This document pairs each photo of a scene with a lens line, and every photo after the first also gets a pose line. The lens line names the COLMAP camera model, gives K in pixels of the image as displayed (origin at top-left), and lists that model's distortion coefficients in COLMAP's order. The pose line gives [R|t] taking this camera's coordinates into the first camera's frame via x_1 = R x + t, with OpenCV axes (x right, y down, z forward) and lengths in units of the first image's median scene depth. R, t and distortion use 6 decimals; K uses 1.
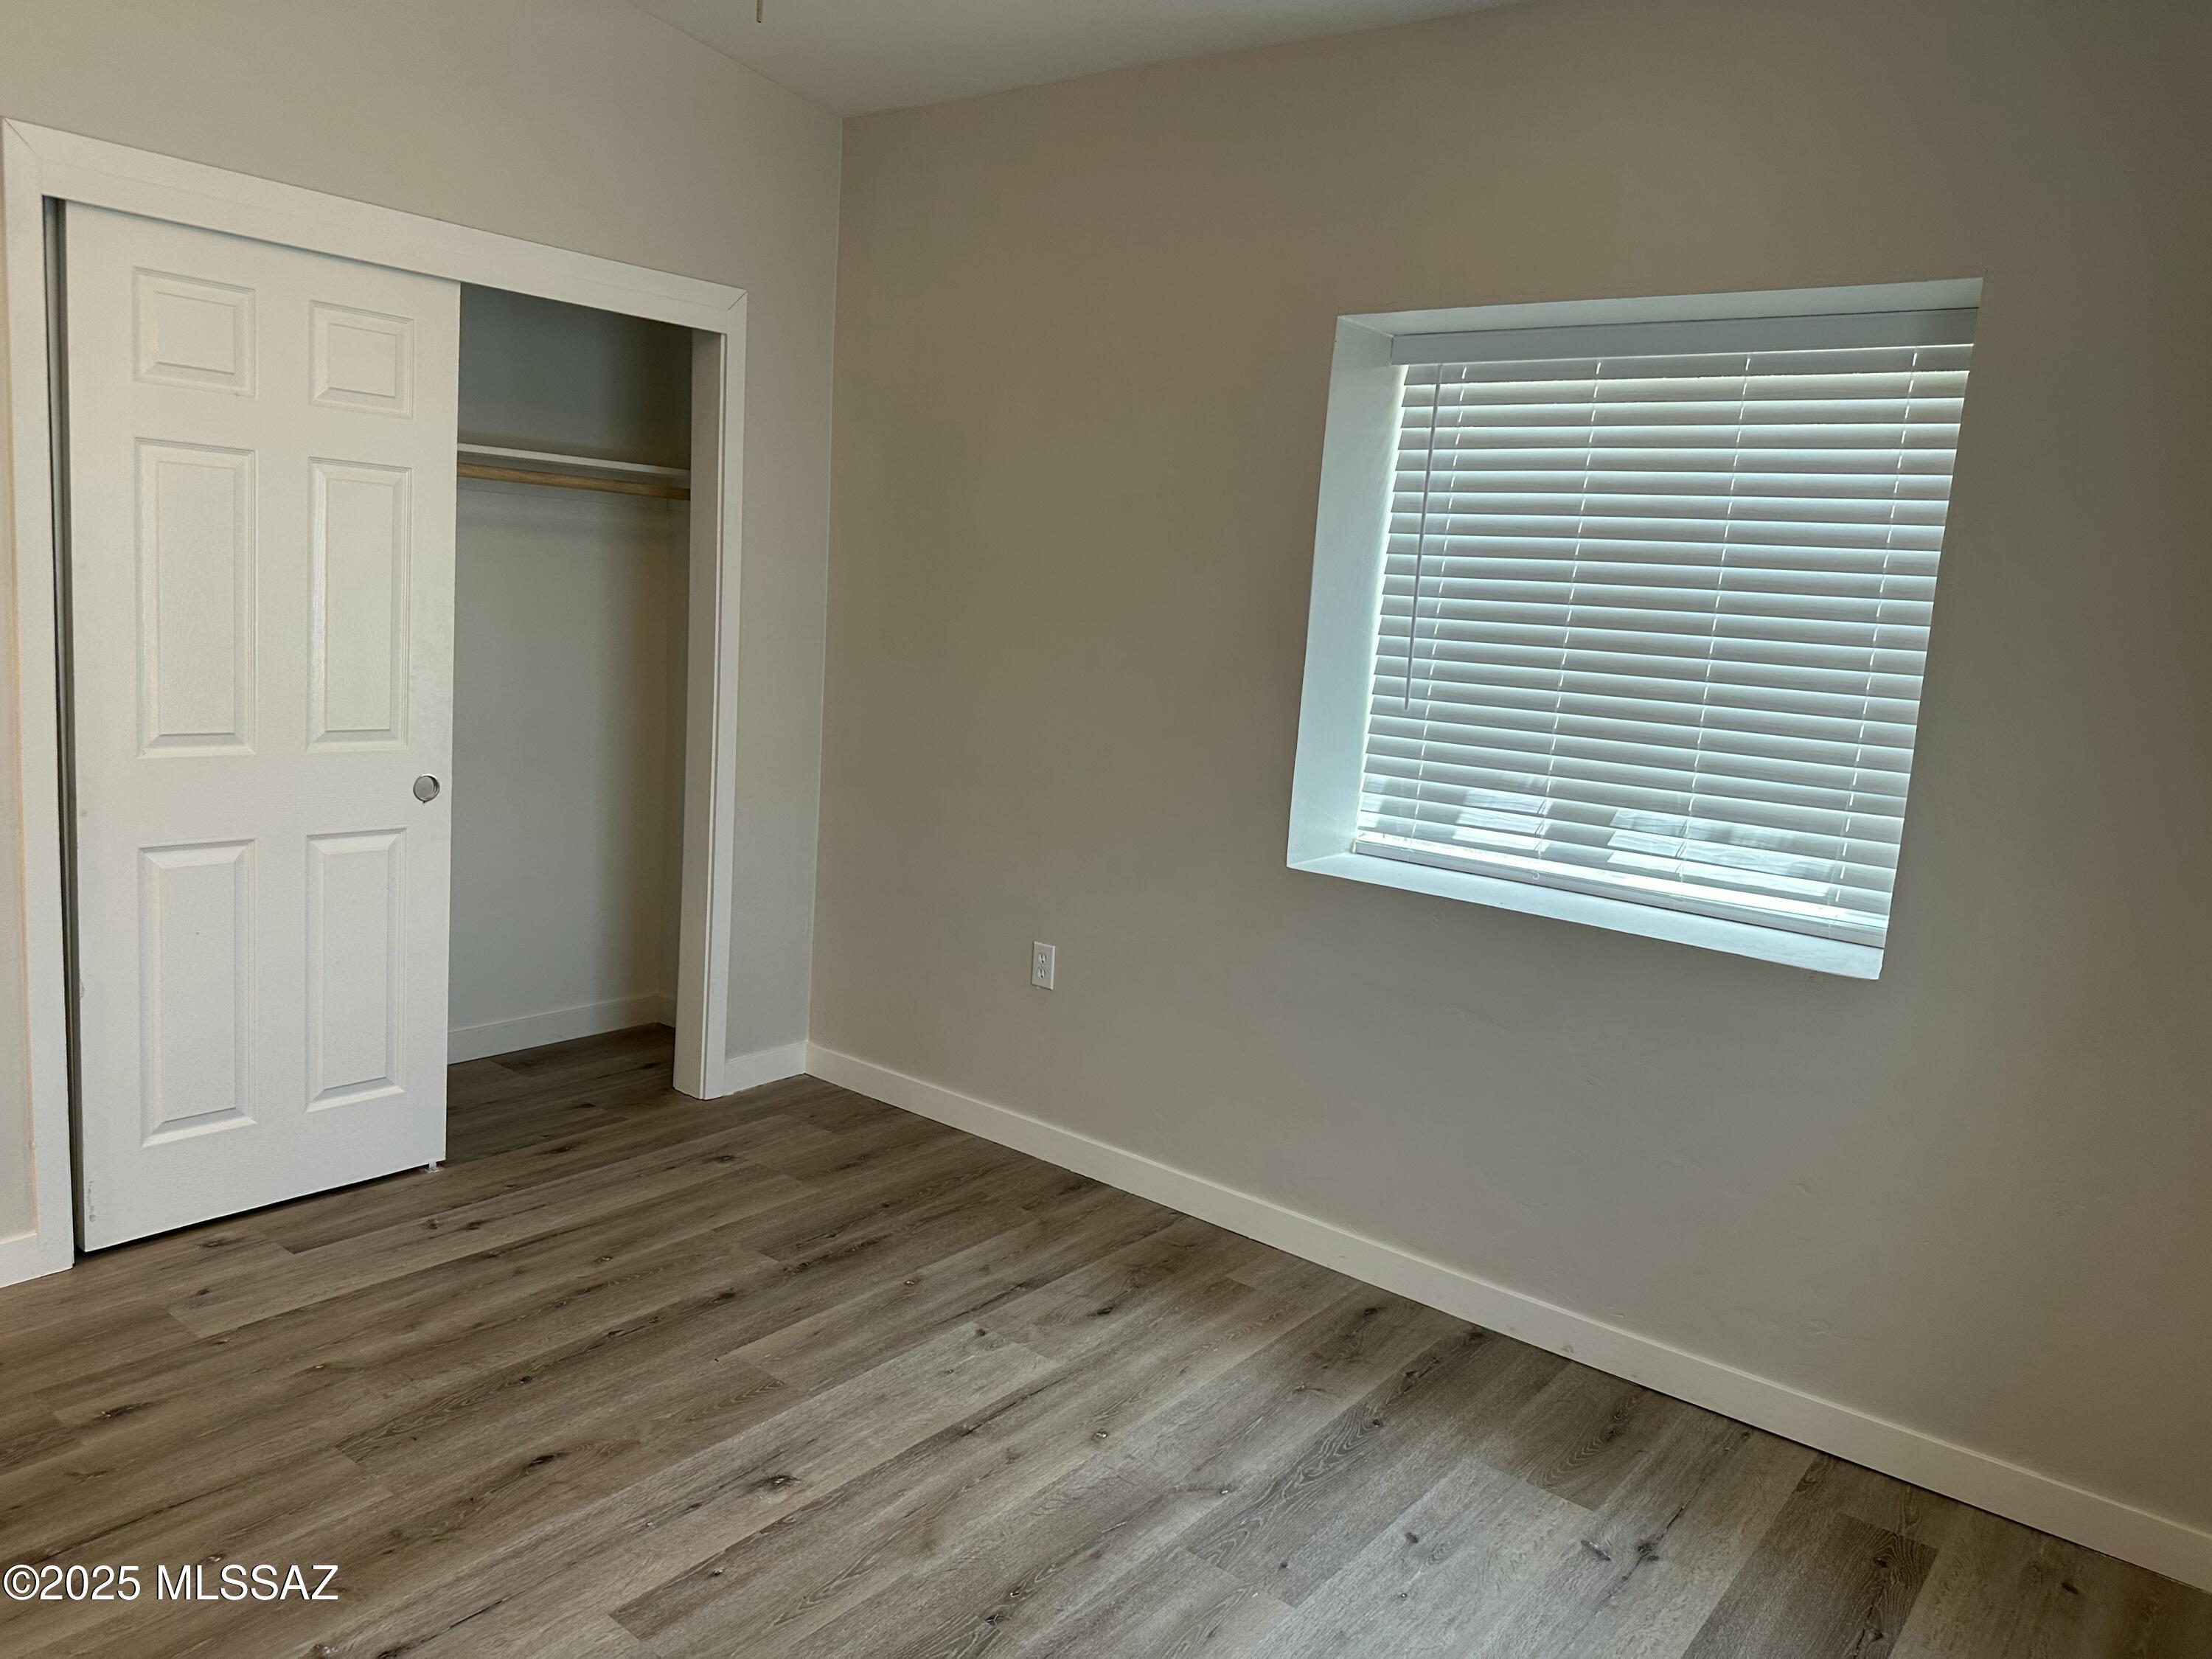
lens RADIAL K [[1556.8, 0, 1087.5], [0, 1556.8, 820.0], [0, 0, 1]] dist [0.077496, -0.088629]
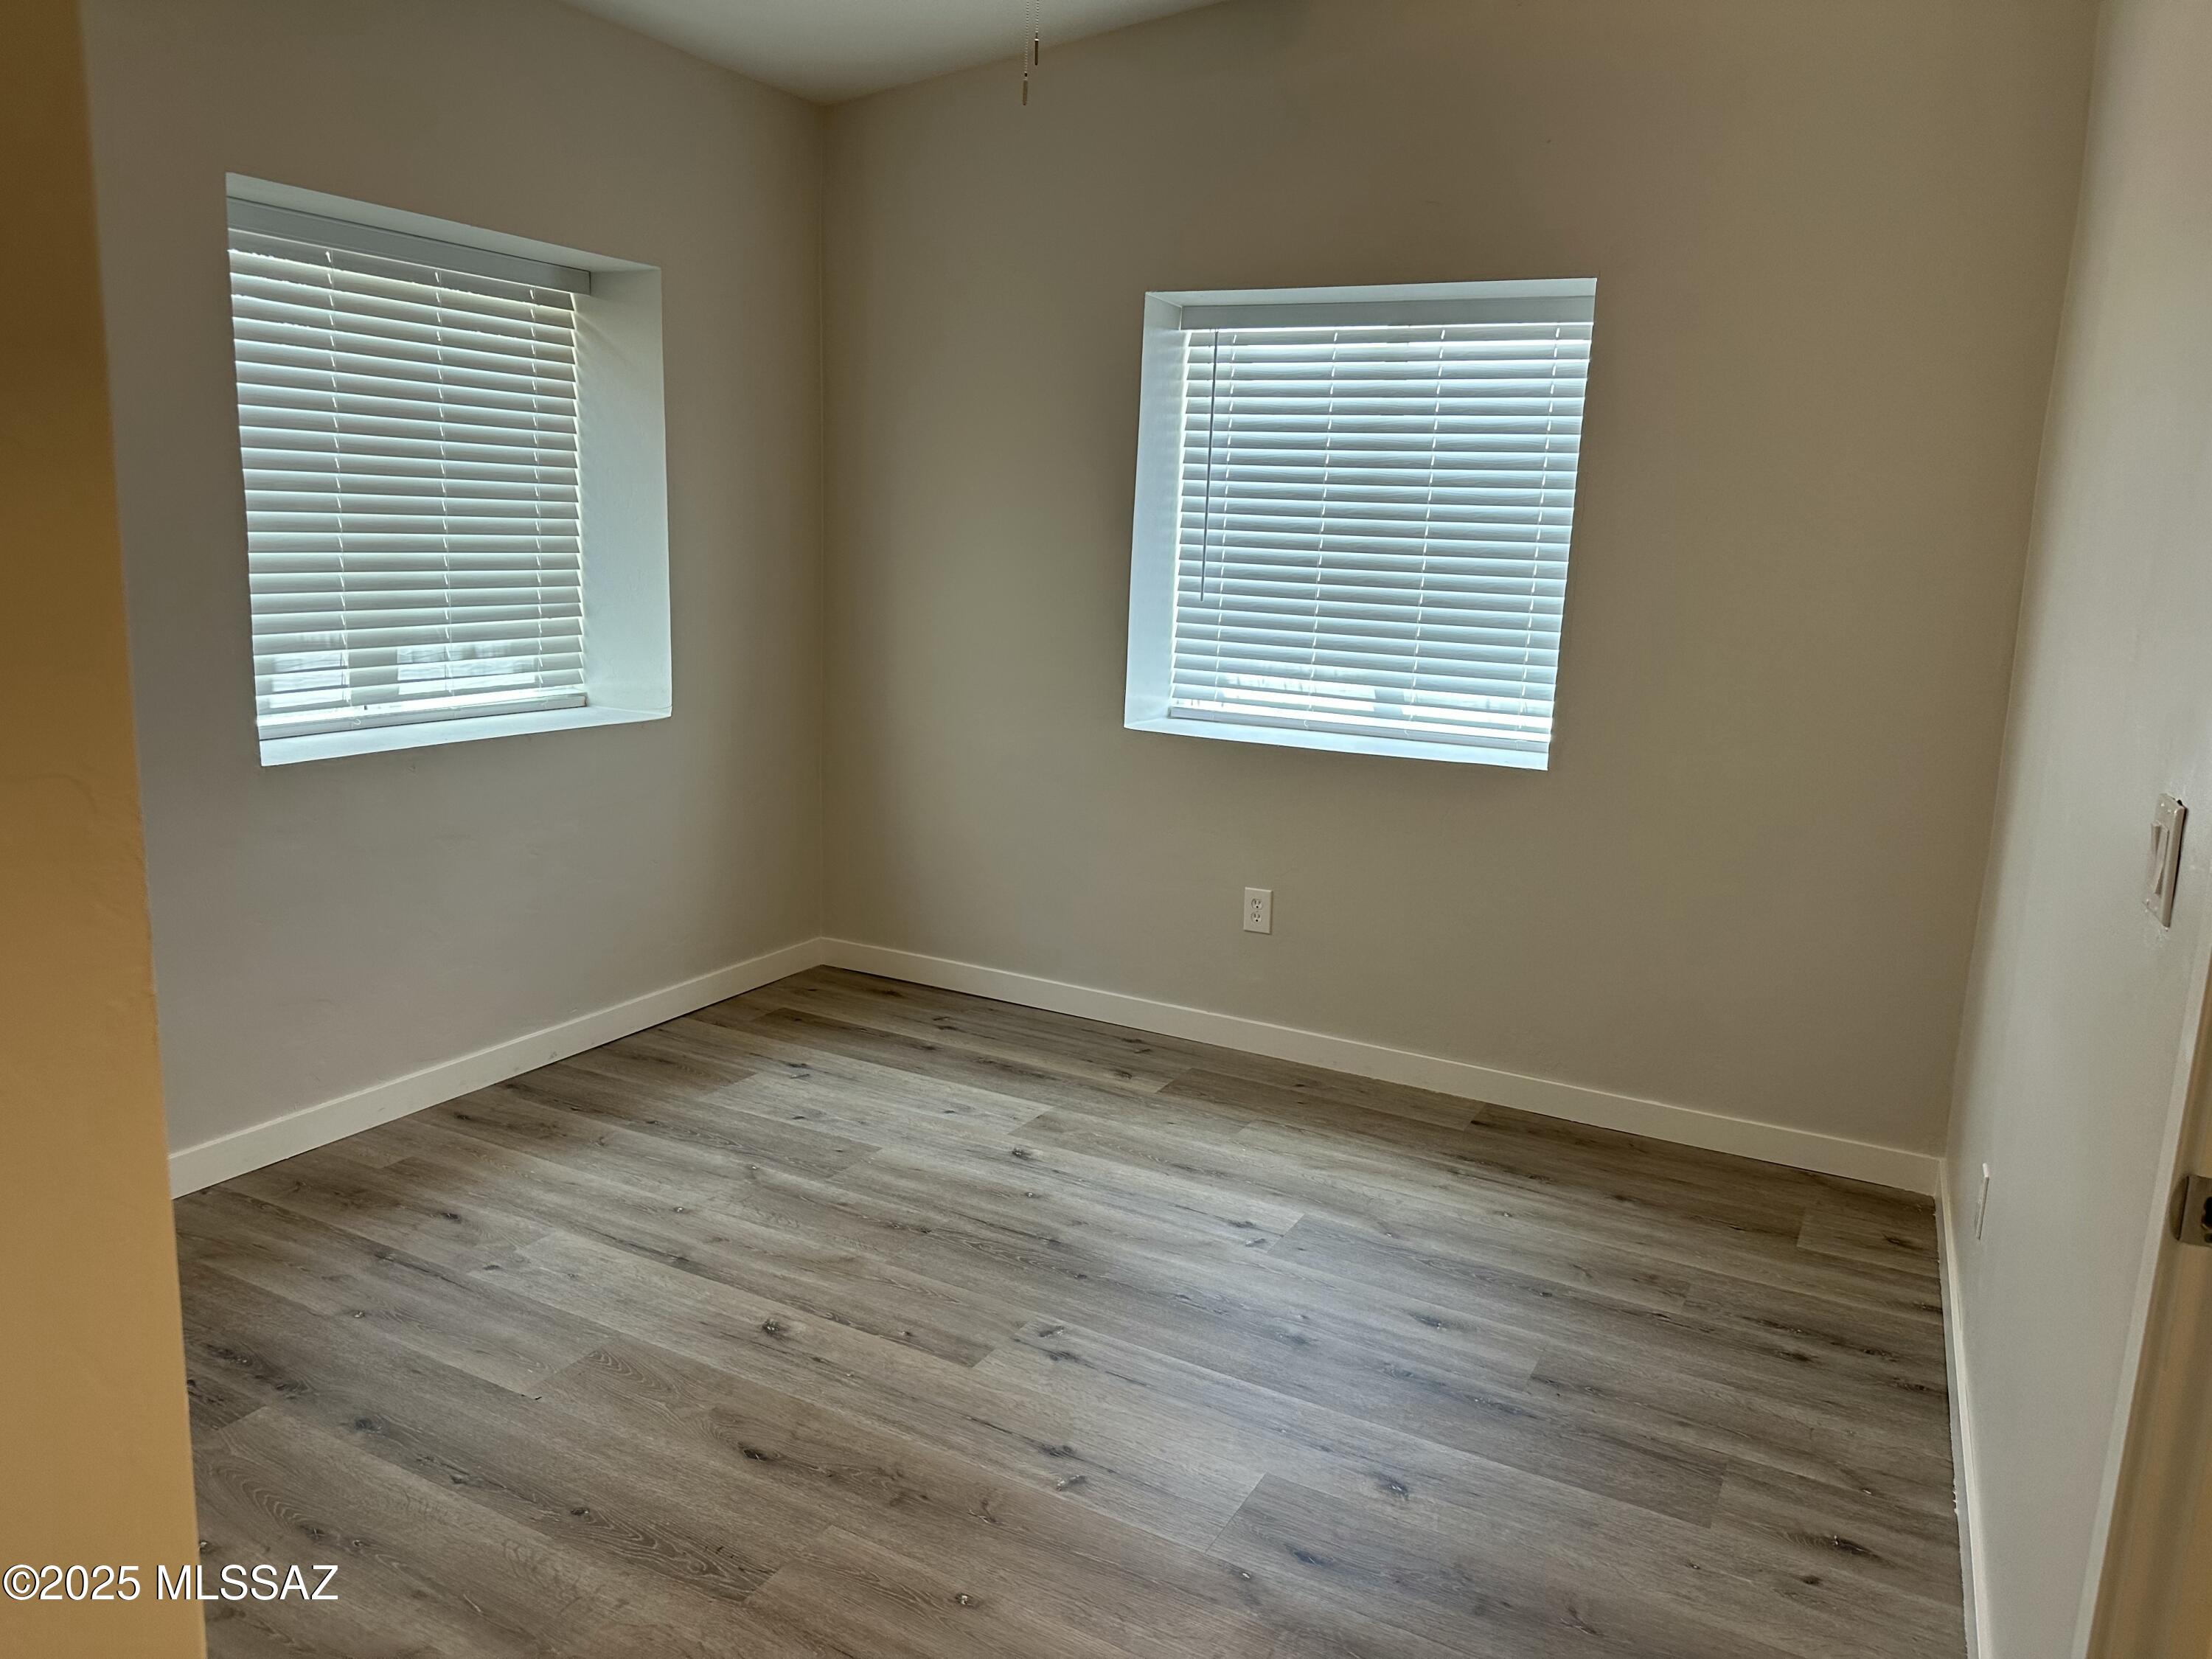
lens RADIAL K [[1556.8, 0, 1094.4], [0, 1556.8, 826.5], [0, 0, 1]] dist [0.077496, -0.088629]
pose [[-0.173632, -0.256905, 0.950711, -0.978742], [0.106061, 0.954882, 0.277402, -0.163095], [-0.979083, 0.149000, -0.138550, 0.721498]]
